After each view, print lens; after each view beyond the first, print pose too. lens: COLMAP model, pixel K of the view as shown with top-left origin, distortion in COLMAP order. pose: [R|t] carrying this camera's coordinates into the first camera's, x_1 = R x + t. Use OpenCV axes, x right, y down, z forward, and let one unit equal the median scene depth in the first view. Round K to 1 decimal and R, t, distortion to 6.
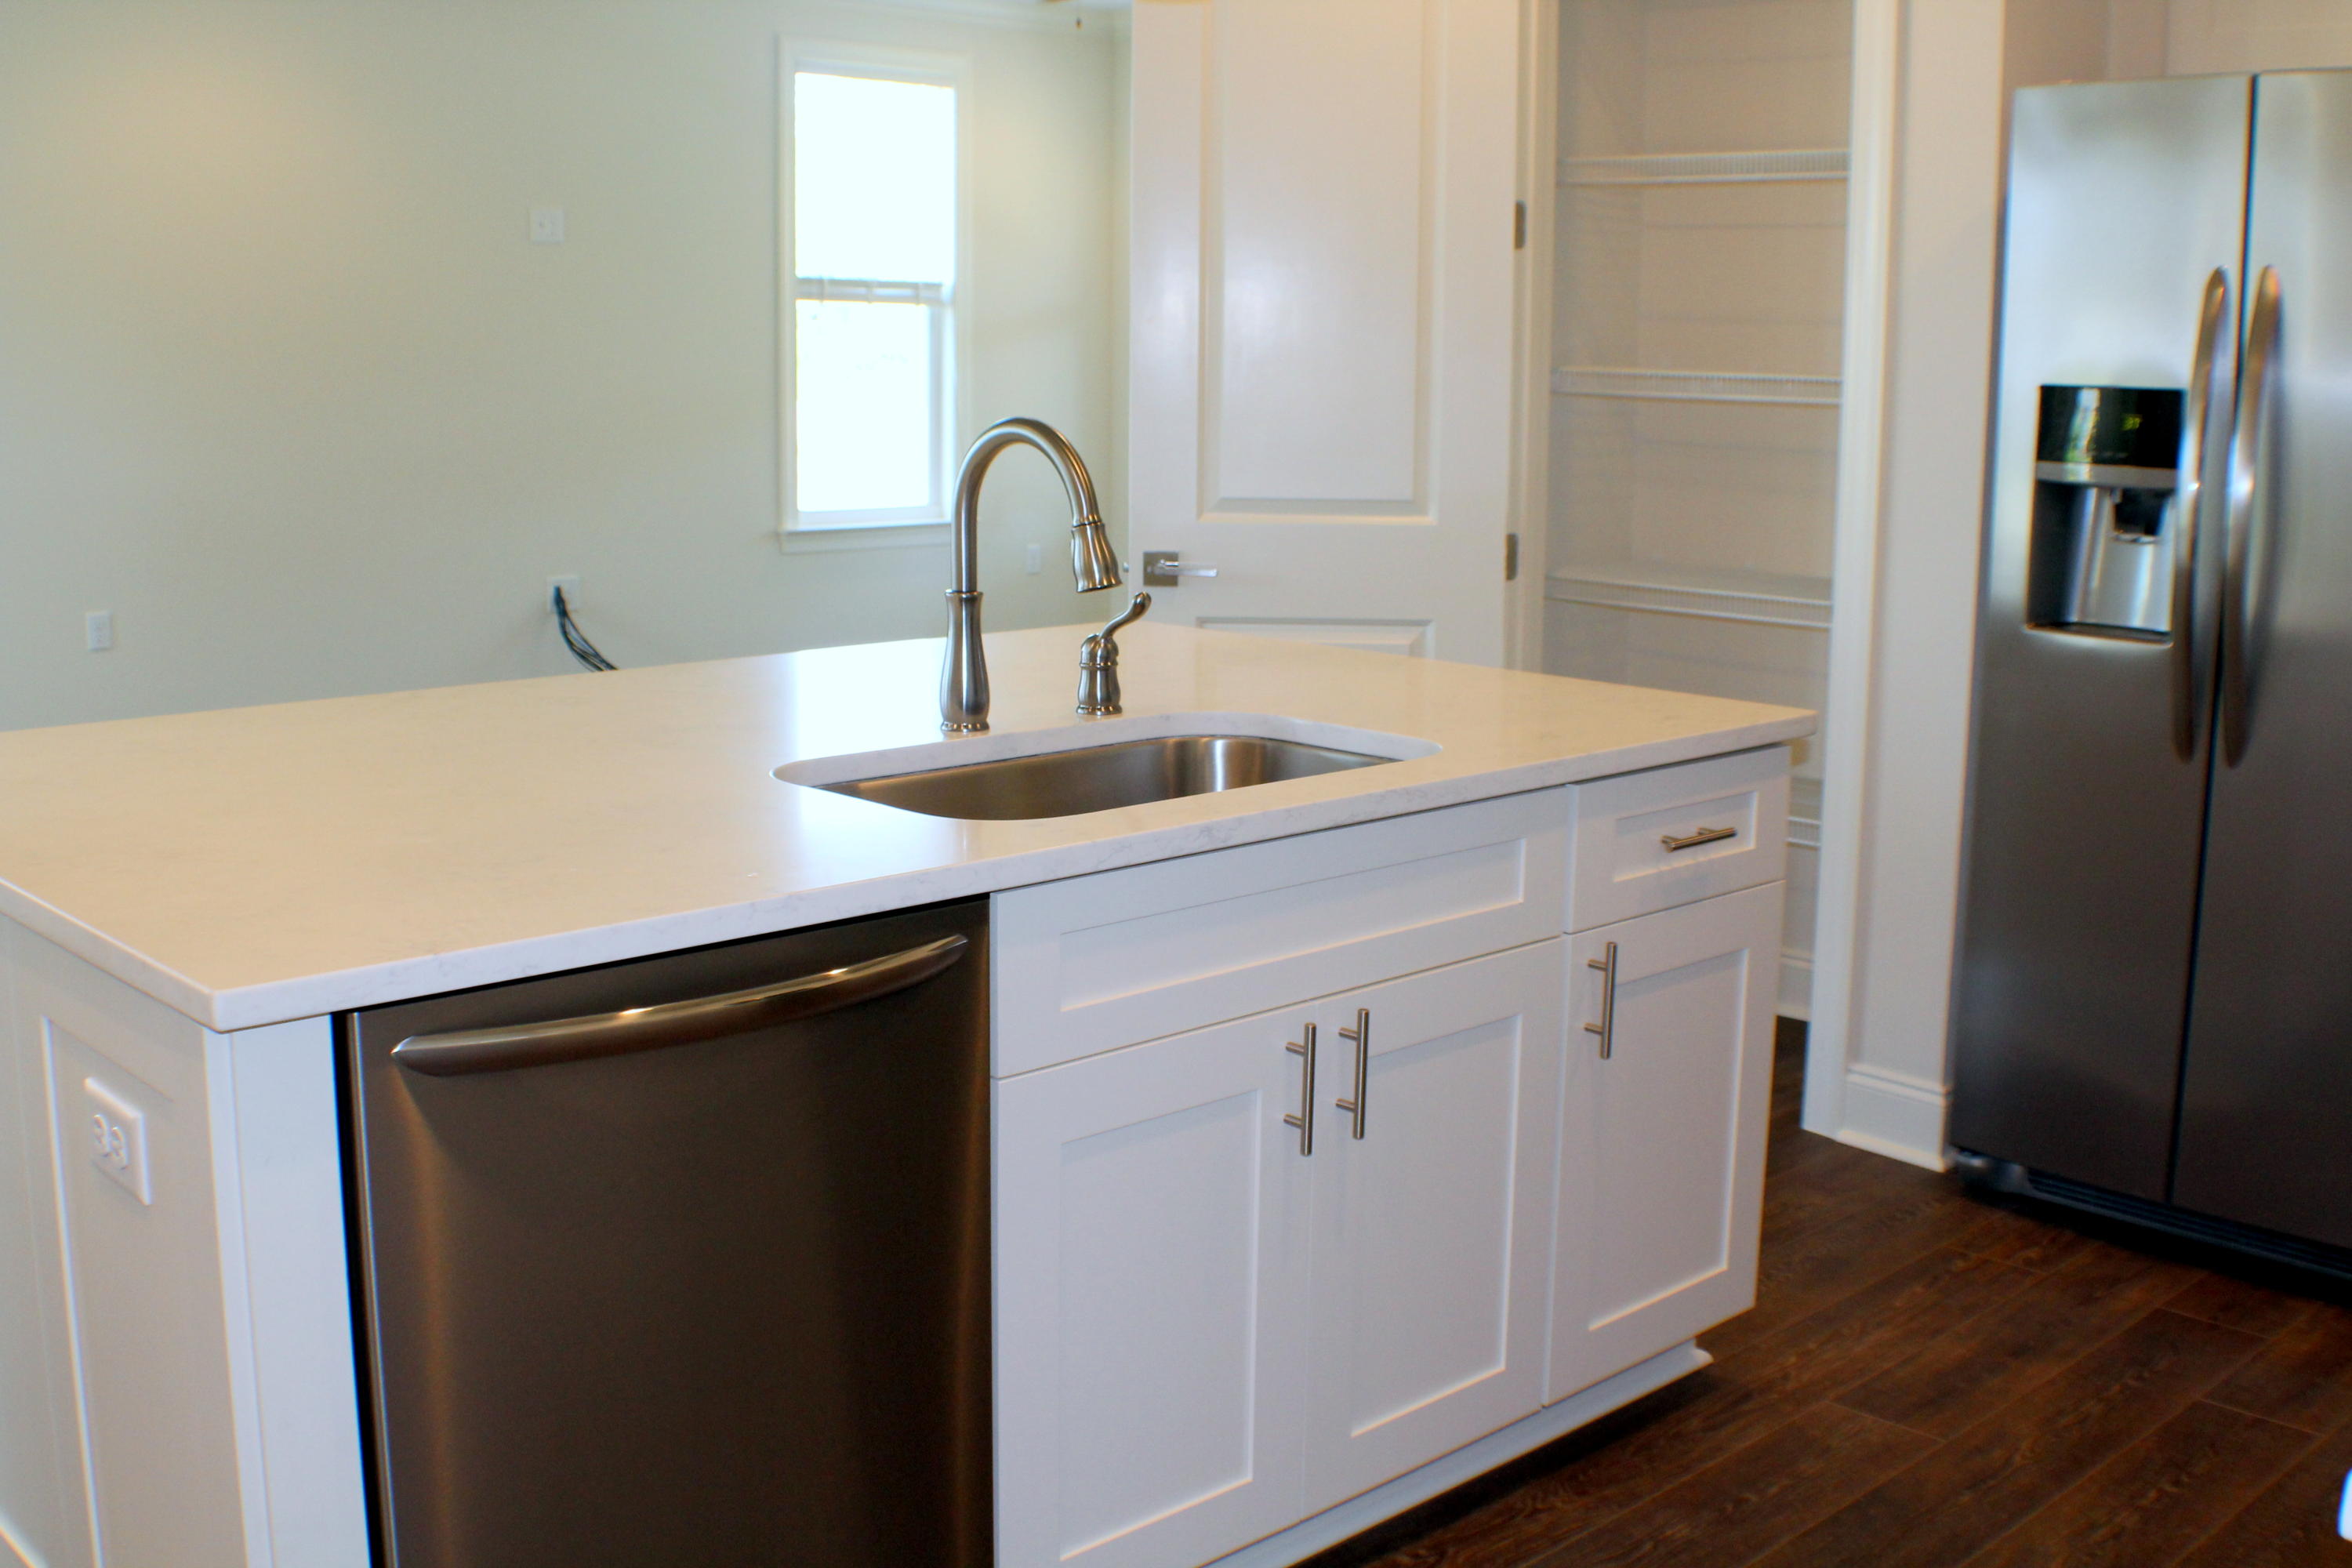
lens RADIAL K [[2458.4, 0, 1176.0], [0, 2458.4, 784.0], [0, 0, 1]] dist [-0.172561, 0.046319]
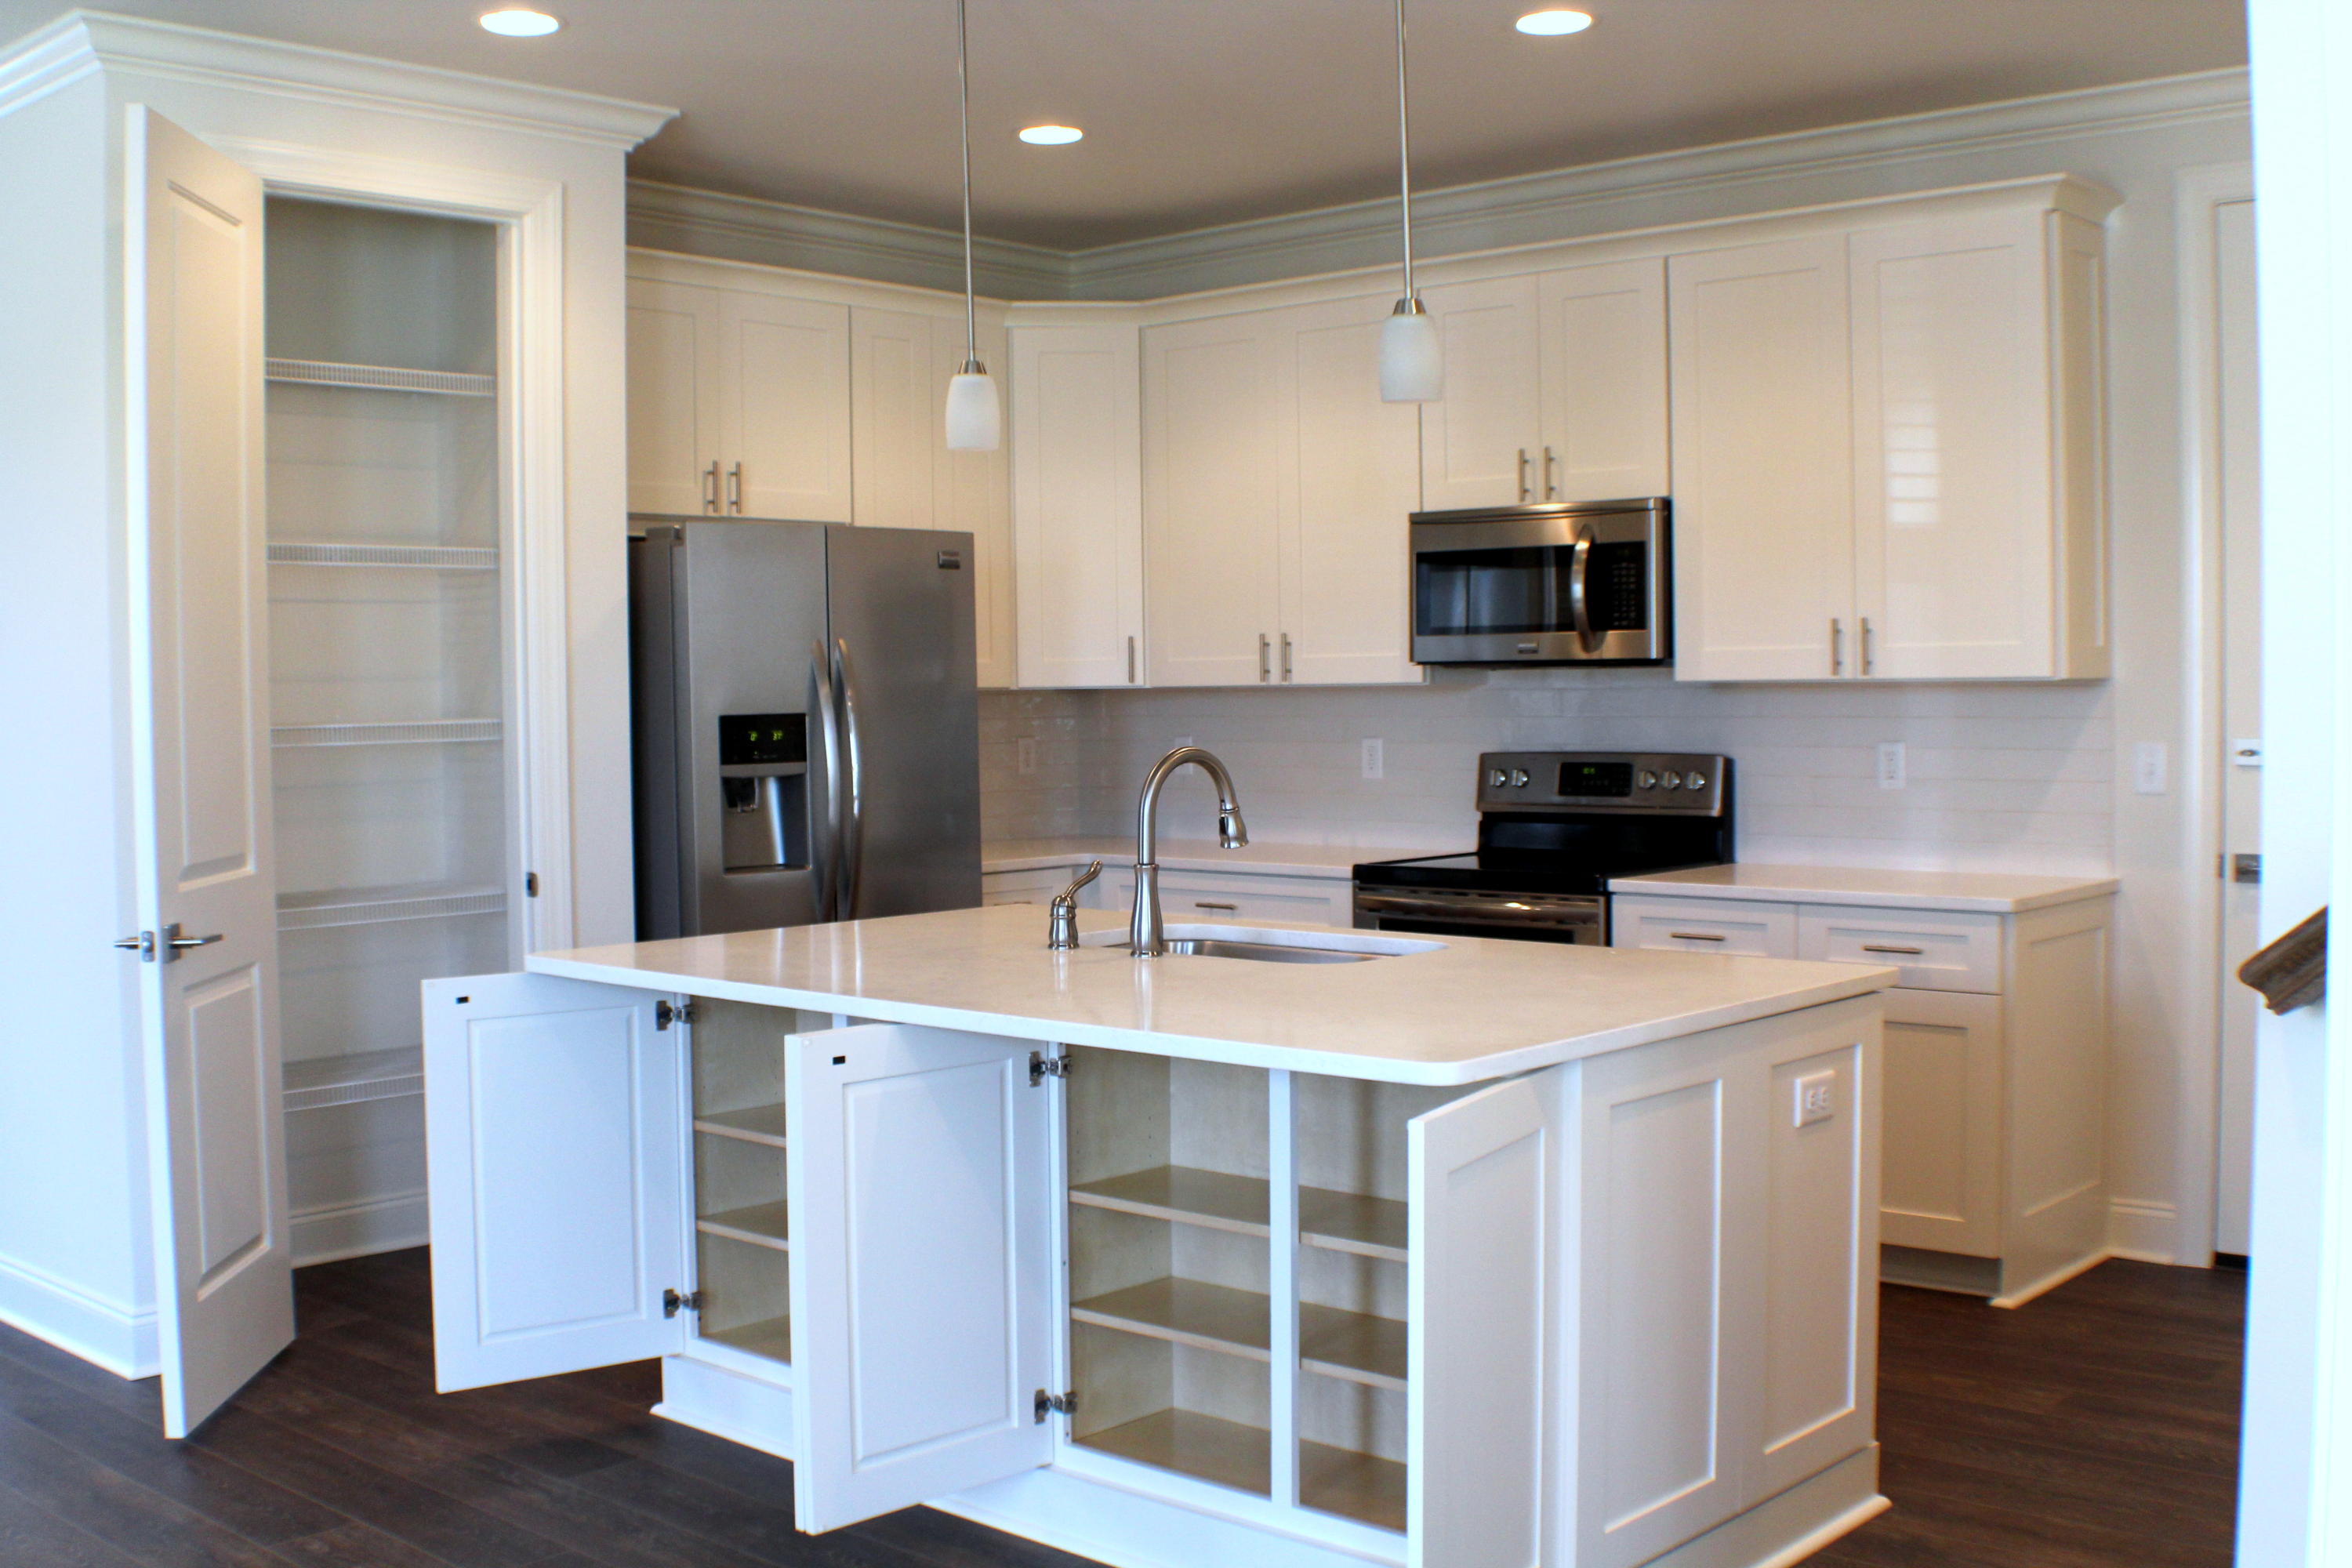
lens RADIAL K [[2458.4, 0, 1176.0], [0, 2458.4, 784.0], [0, 0, 1]] dist [-0.172561, 0.046319]
pose [[-0.084317, -0.045815, 0.995385, -1.285053], [0.188976, 0.980078, 0.061118, -0.171219], [-0.978355, 0.193257, -0.073979, 0.870911]]
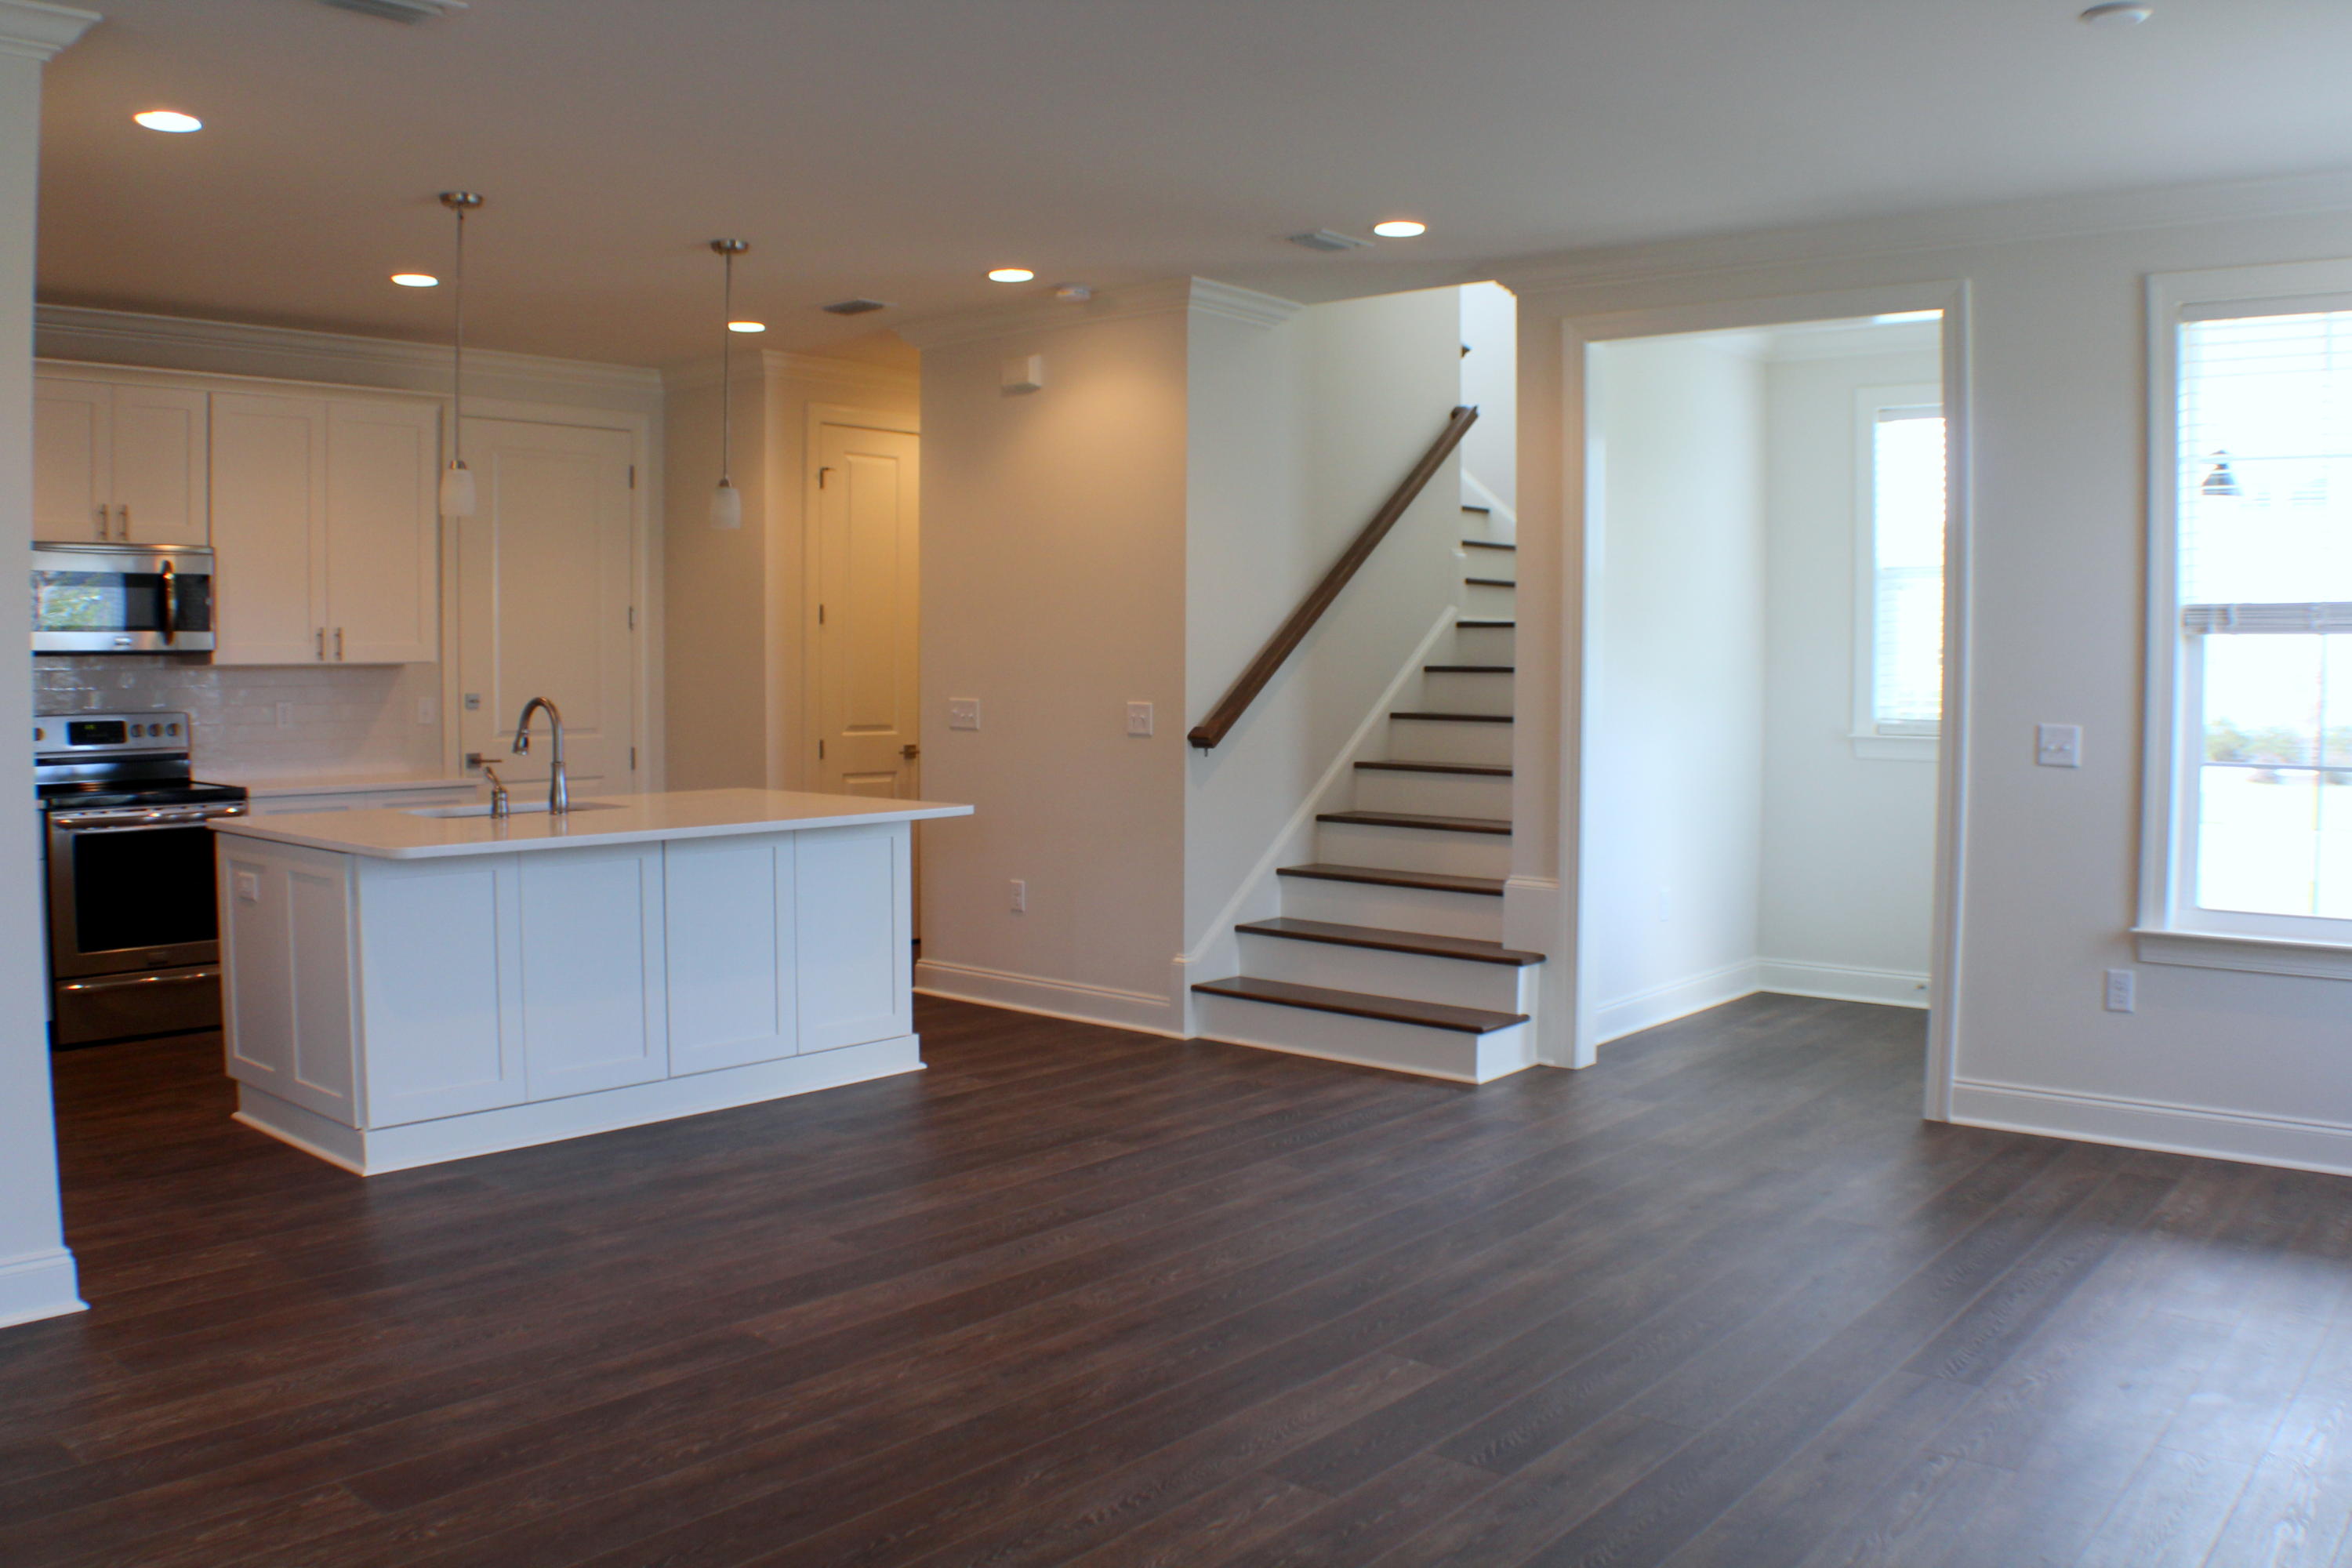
lens RADIAL K [[1927.0, 0, 1176.0], [0, 1927.0, 784.0], [0, 0, 1]] dist [-0.217533, 0.099622]
pose [[-0.993749, -0.003140, -0.111589, -0.428606], [-0.029983, 0.970384, 0.239702, -0.456439], [0.107532, 0.241549, -0.964412, 2.470042]]
